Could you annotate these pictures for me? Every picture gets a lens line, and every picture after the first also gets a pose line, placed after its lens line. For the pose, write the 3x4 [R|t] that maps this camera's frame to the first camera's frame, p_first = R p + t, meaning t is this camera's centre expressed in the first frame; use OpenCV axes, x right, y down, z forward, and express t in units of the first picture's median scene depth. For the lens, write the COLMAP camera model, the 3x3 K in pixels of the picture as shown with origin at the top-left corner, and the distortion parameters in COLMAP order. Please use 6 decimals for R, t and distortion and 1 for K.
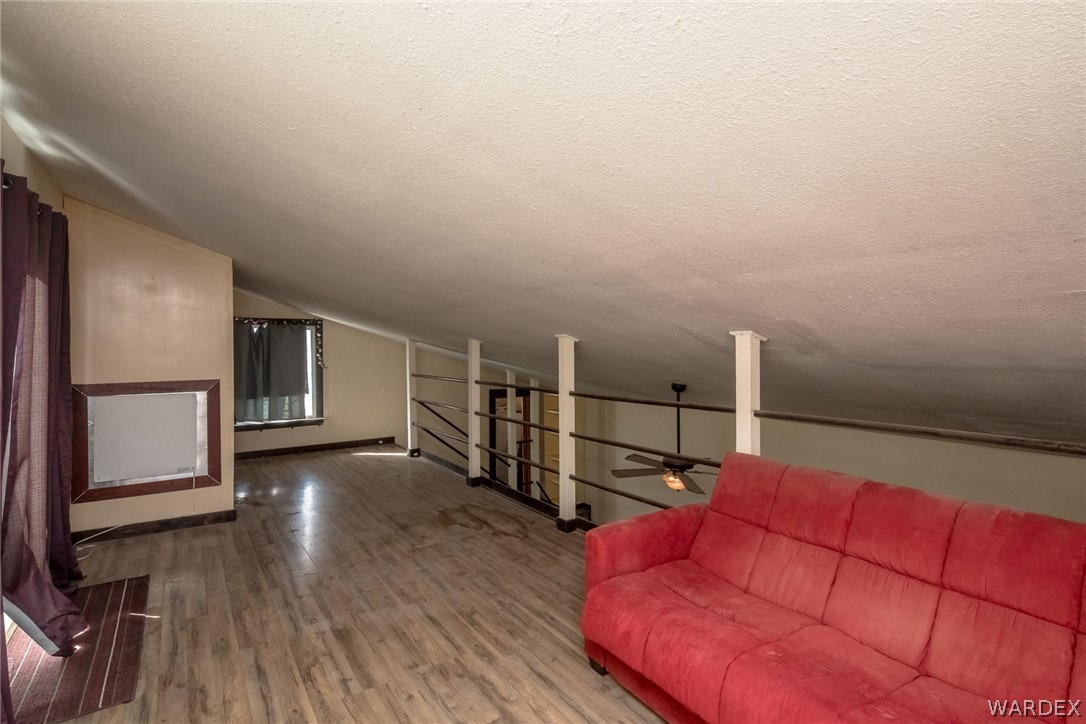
lens RADIAL K [[522.2, 0, 541.4], [0, 522.2, 356.2], [0, 0, 1]] dist [0.006061, -0.005266]
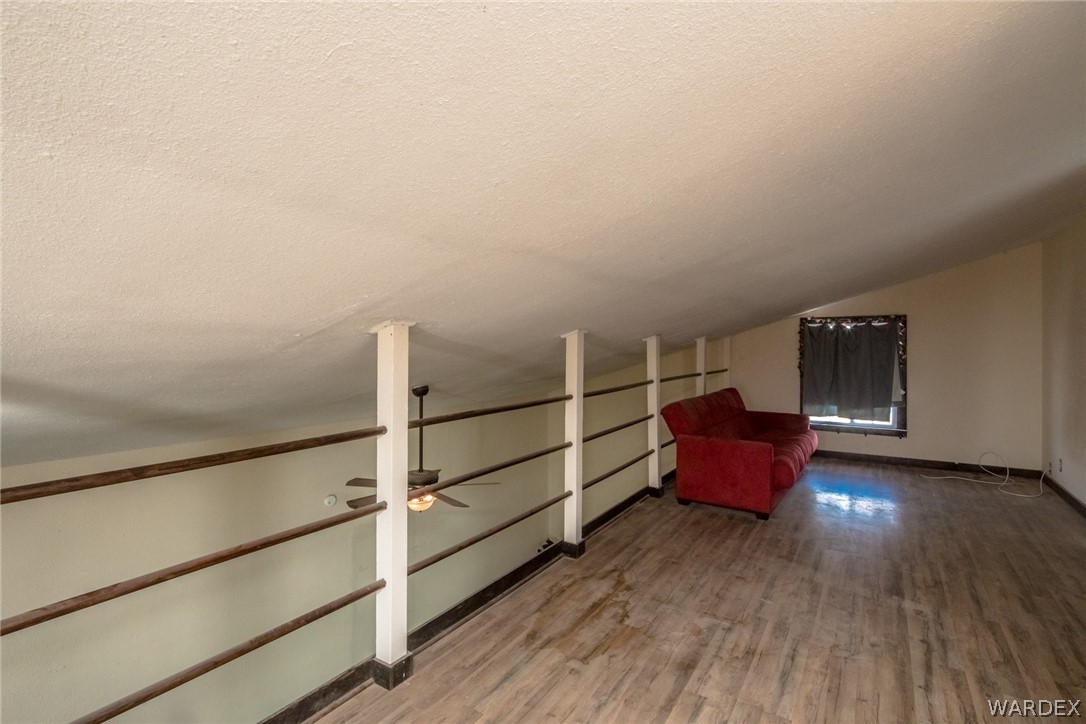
lens RADIAL K [[522.2, 0, 537.0], [0, 522.2, 355.9], [0, 0, 1]] dist [0.006061, -0.005266]
pose [[-0.378515, -0.021655, 0.925342, -1.075244], [0.015809, 0.999429, 0.029855, -0.037657], [-0.925460, 0.025930, -0.377957, 2.036663]]
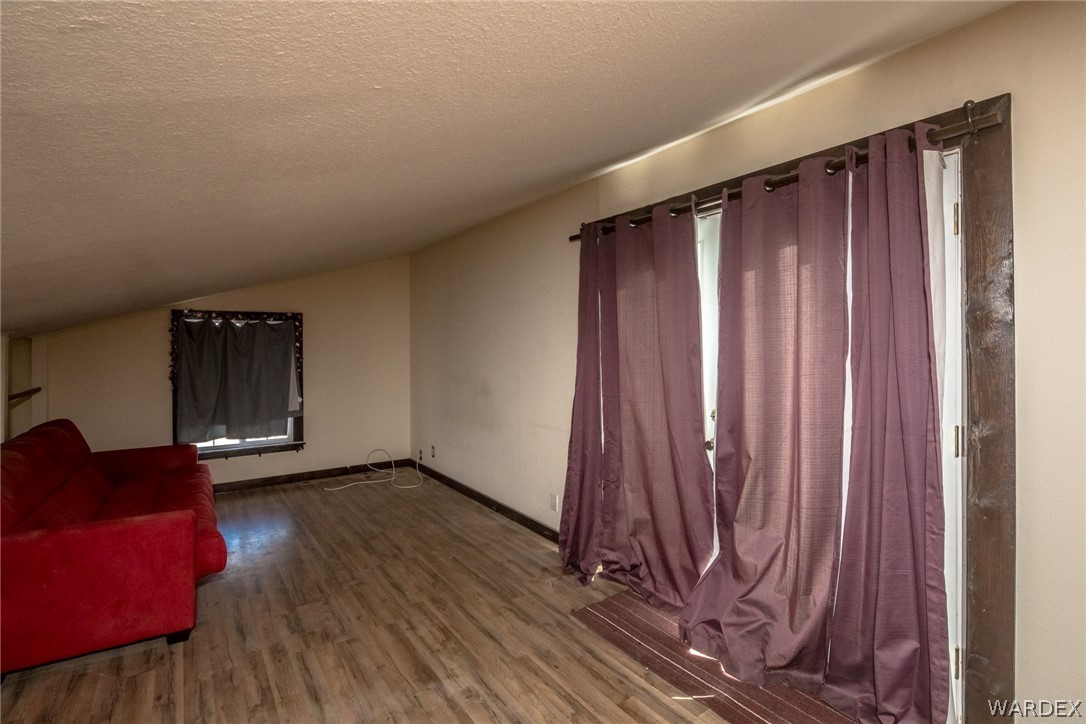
lens RADIAL K [[522.2, 0, 541.1], [0, 522.2, 346.0], [0, 0, 1]] dist [0.006061, -0.005266]
pose [[-0.999996, 0.002748, 0.000860, -0.540304], [0.002762, 0.999864, 0.016245, -0.026309], [-0.000815, 0.016247, -0.999868, 1.749256]]
